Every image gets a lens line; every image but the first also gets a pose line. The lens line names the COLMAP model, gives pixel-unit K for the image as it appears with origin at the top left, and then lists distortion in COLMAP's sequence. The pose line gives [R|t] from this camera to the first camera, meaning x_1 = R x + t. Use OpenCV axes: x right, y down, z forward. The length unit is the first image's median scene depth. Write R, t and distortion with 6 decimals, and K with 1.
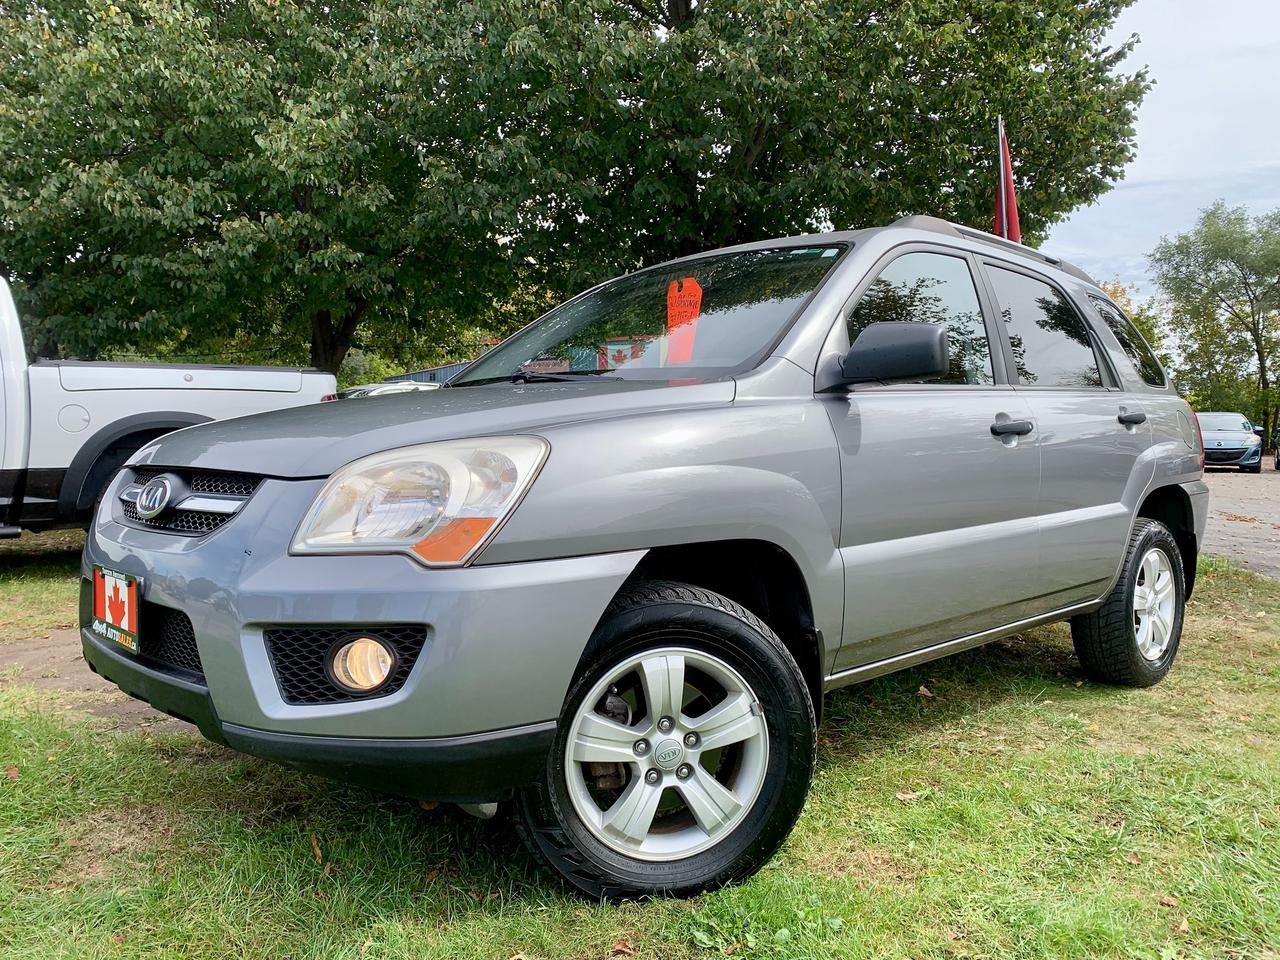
lens RADIAL K [[992.4, 0, 646.8], [0, 992.4, 489.6], [0, 0, 1]] dist [0.026247, -0.006831]
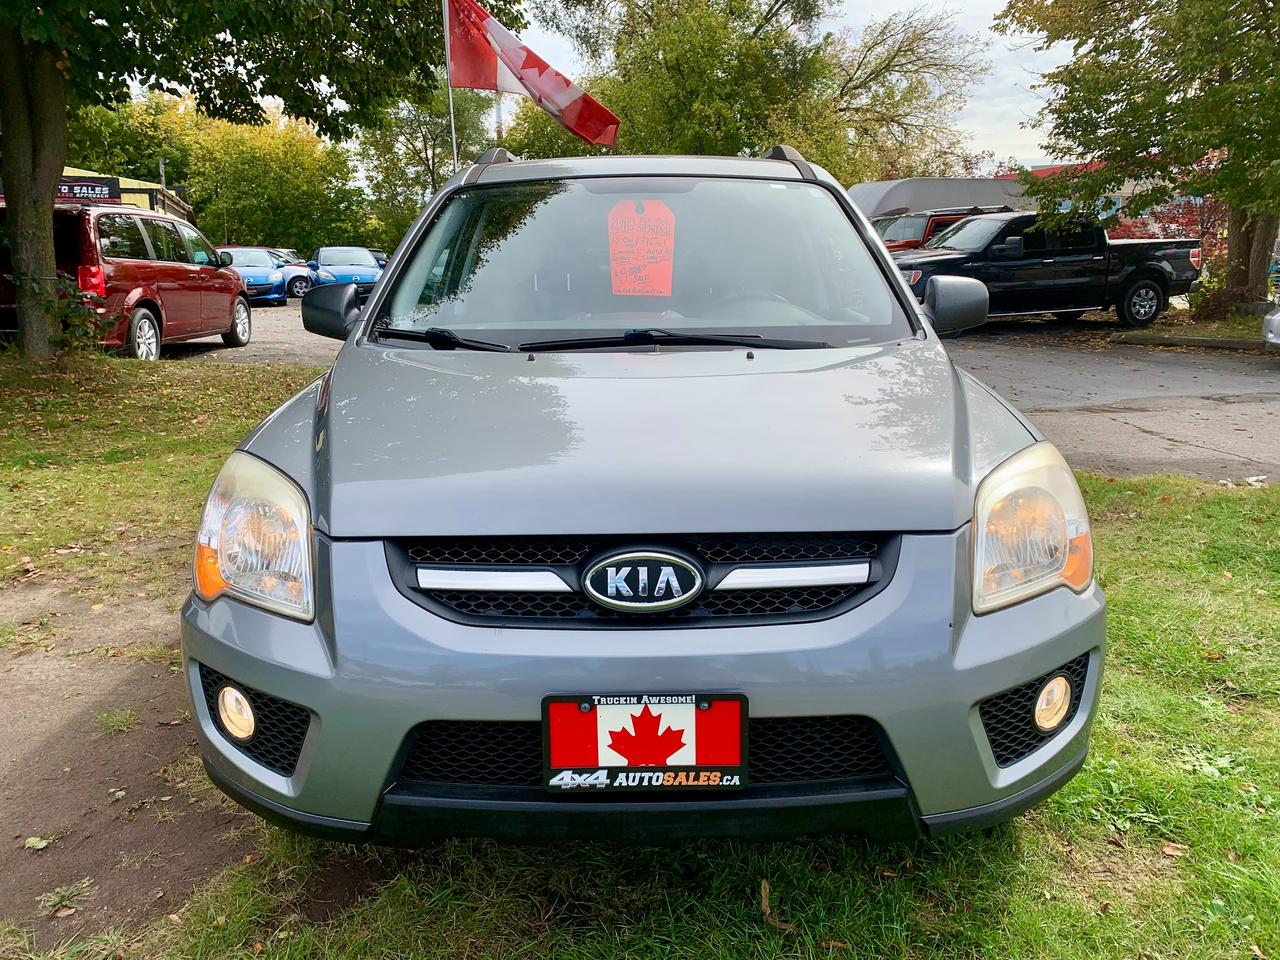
lens RADIAL K [[992.4, 0, 641.2], [0, 992.4, 475.2], [0, 0, 1]] dist [0.026247, -0.006831]
pose [[0.680259, -0.166990, 0.713696, -0.859692], [0.045857, 0.981491, 0.185939, -0.172862], [-0.731536, -0.093759, 0.675326, 0.457943]]
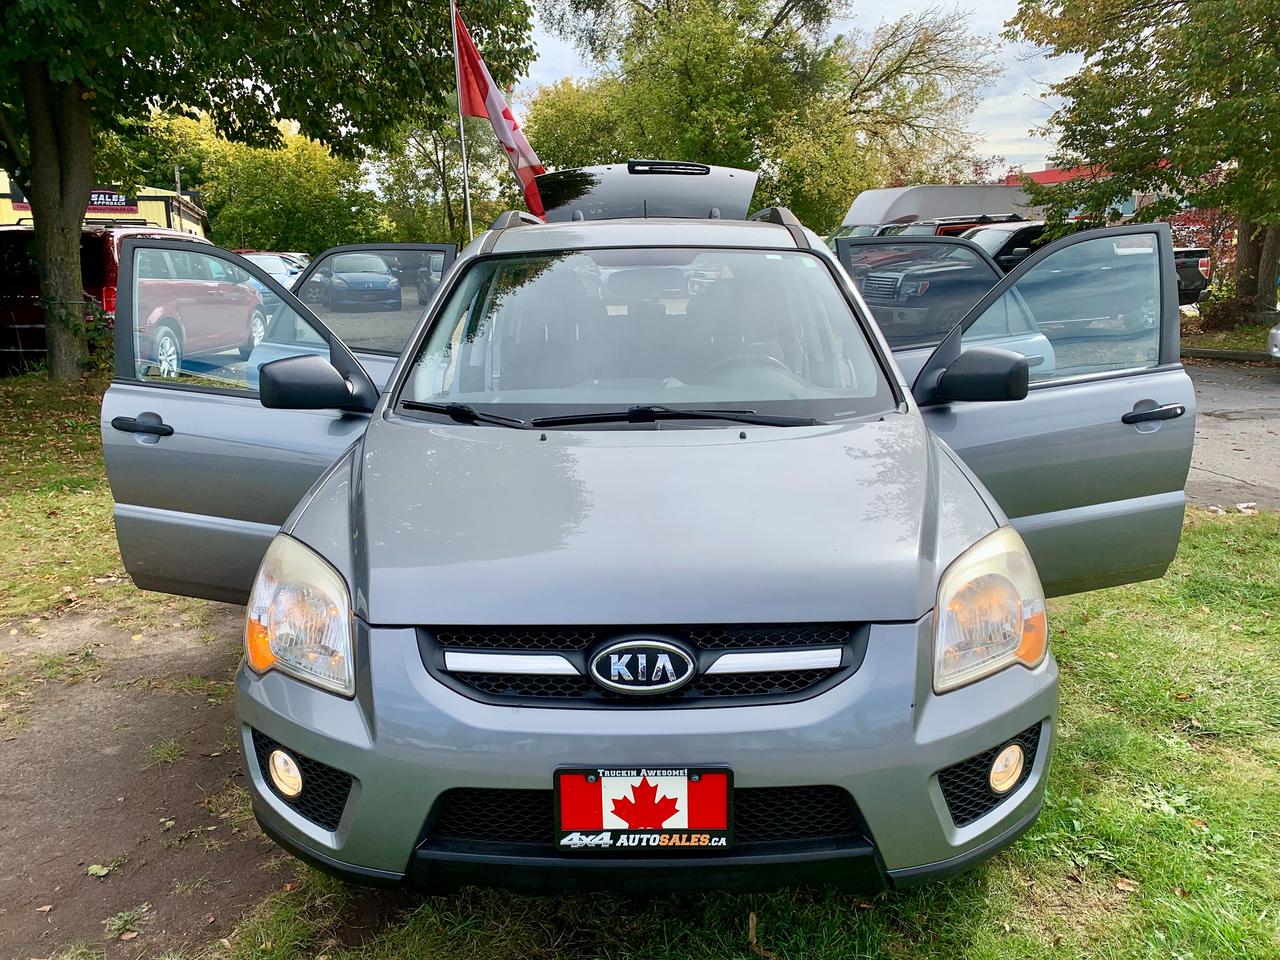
lens RADIAL K [[992.4, 0, 635.7], [0, 992.4, 491.9], [0, 0, 1]] dist [0.026247, -0.006831]
pose [[0.691402, -0.180698, 0.699508, -0.904119], [0.046792, 0.977384, 0.206230, -0.261238], [-0.720954, -0.109856, 0.684220, 0.401325]]
